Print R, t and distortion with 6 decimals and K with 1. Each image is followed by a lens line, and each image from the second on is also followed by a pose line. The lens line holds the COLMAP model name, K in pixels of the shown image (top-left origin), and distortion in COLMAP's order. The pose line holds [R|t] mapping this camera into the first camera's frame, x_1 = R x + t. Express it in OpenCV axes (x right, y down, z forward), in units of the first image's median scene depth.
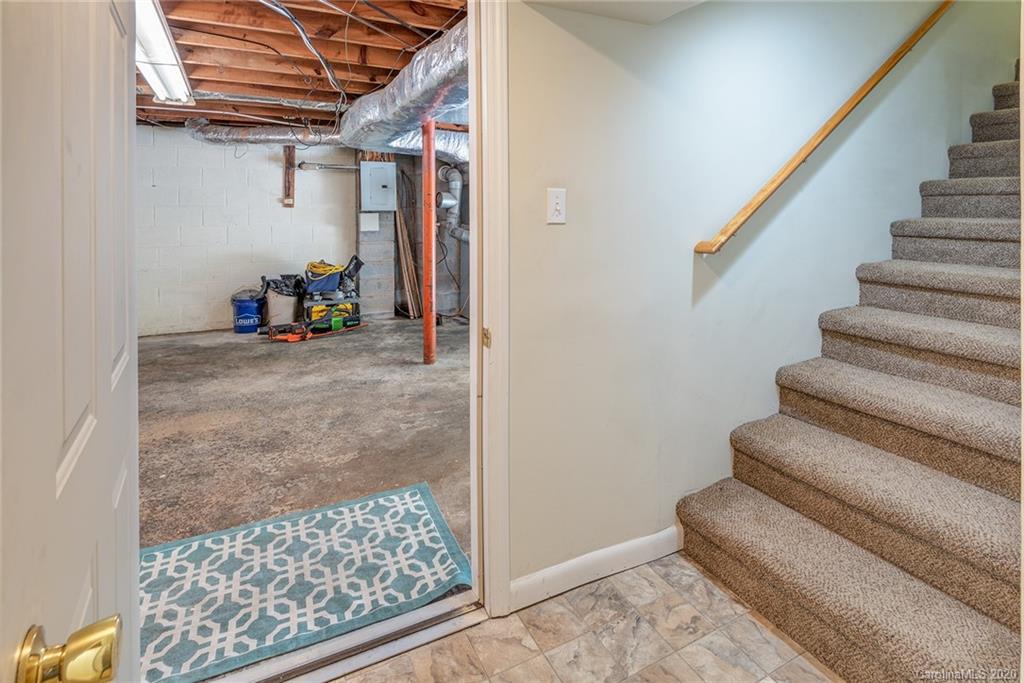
lens RADIAL K [[500.0, 0, 510.5], [0, 500.0, 326.4], [0, 0, 1]] dist [0.029265, -0.015493]
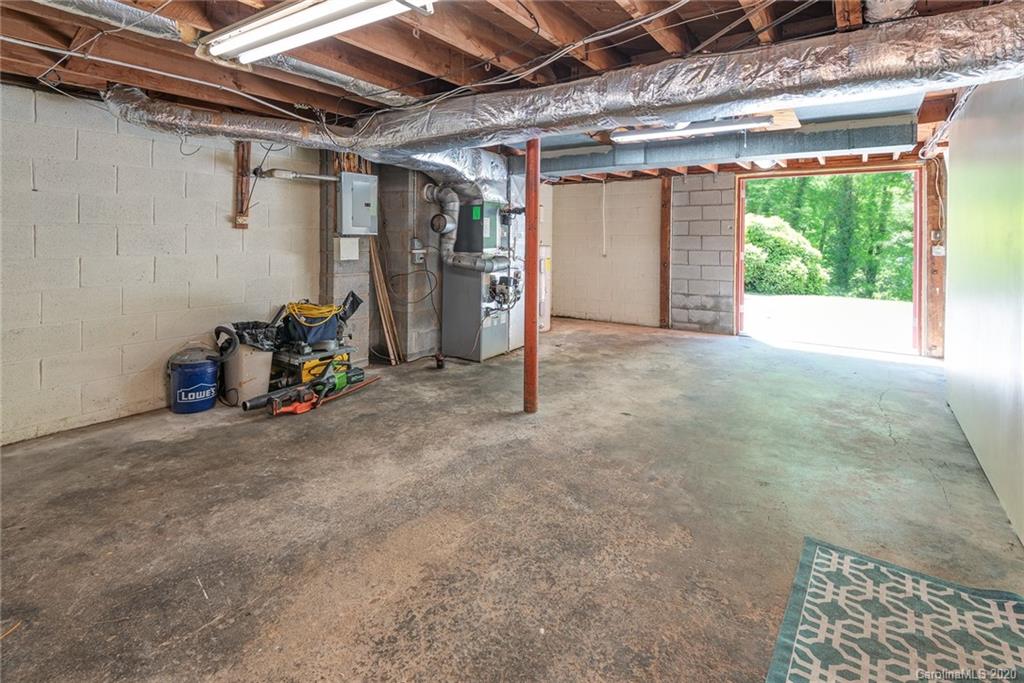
lens RADIAL K [[500.0, 0, 519.6], [0, 500.0, 347.2], [0, 0, 1]] dist [0.029265, -0.015493]
pose [[0.874941, -0.095044, 0.474810, -0.462350], [0.096342, 0.995112, 0.021664, -0.047100], [-0.474548, 0.026790, 0.879822, 0.188757]]
